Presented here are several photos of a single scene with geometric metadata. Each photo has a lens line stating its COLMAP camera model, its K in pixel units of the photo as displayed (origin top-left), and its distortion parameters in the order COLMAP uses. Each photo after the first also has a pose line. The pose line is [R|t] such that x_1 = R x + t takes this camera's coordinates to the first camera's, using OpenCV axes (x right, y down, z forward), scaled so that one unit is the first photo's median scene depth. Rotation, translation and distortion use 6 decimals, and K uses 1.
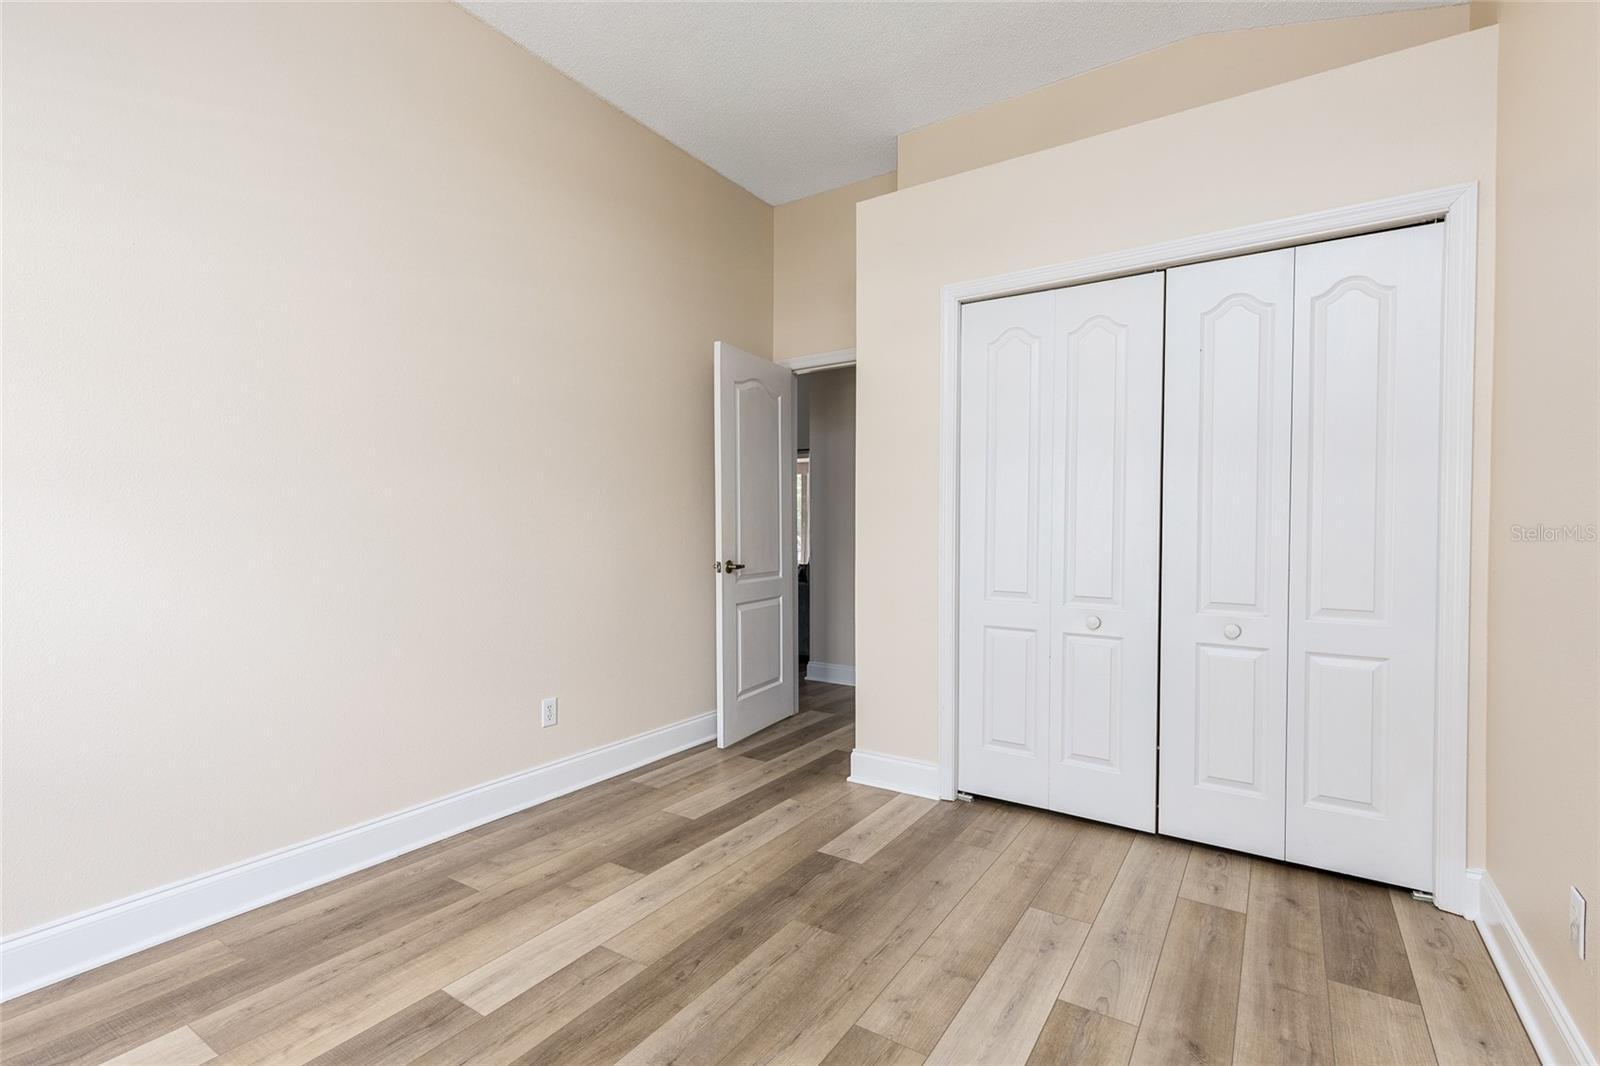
lens RADIAL K [[728.3, 0, 802.0], [0, 728.3, 532.0], [0, 0, 1]] dist [0.010989, -0.000836]
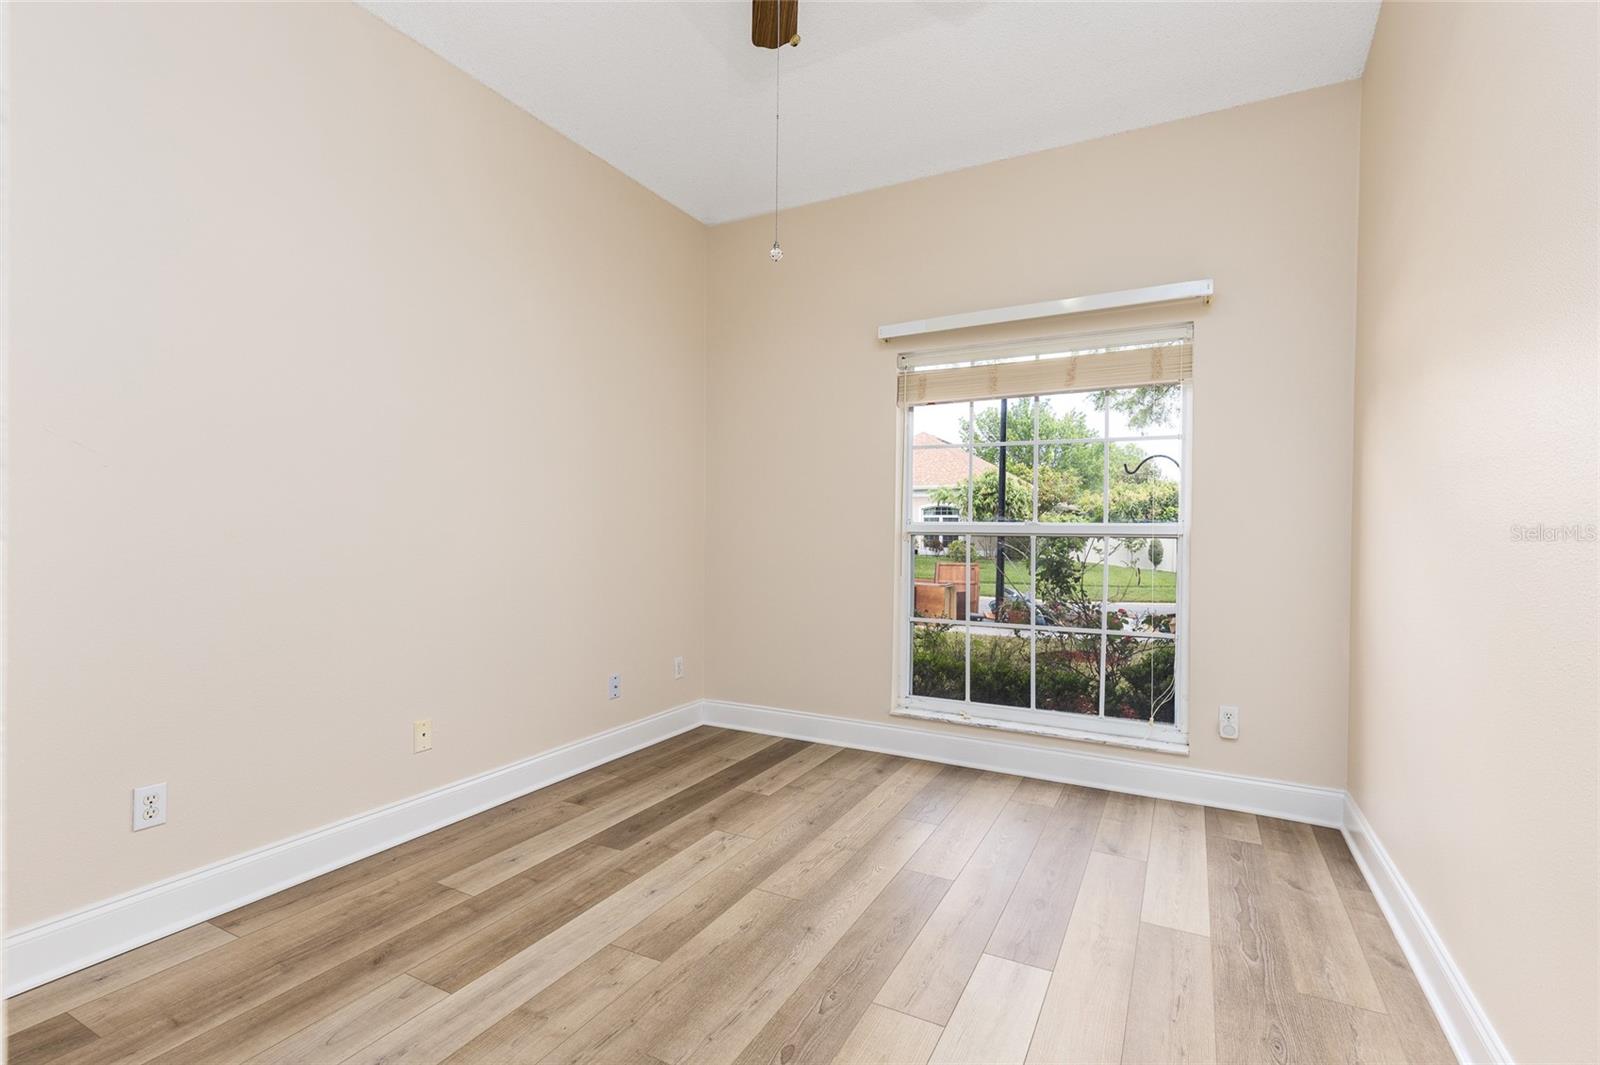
lens RADIAL K [[728.3, 0, 799.9], [0, 728.3, 531.1], [0, 0, 1]] dist [0.010989, -0.000836]
pose [[-0.995853, -0.015461, -0.089658, -0.028425], [-0.016354, 0.999824, 0.009236, -0.016145], [0.089499, 0.010663, -0.995930, 2.076965]]
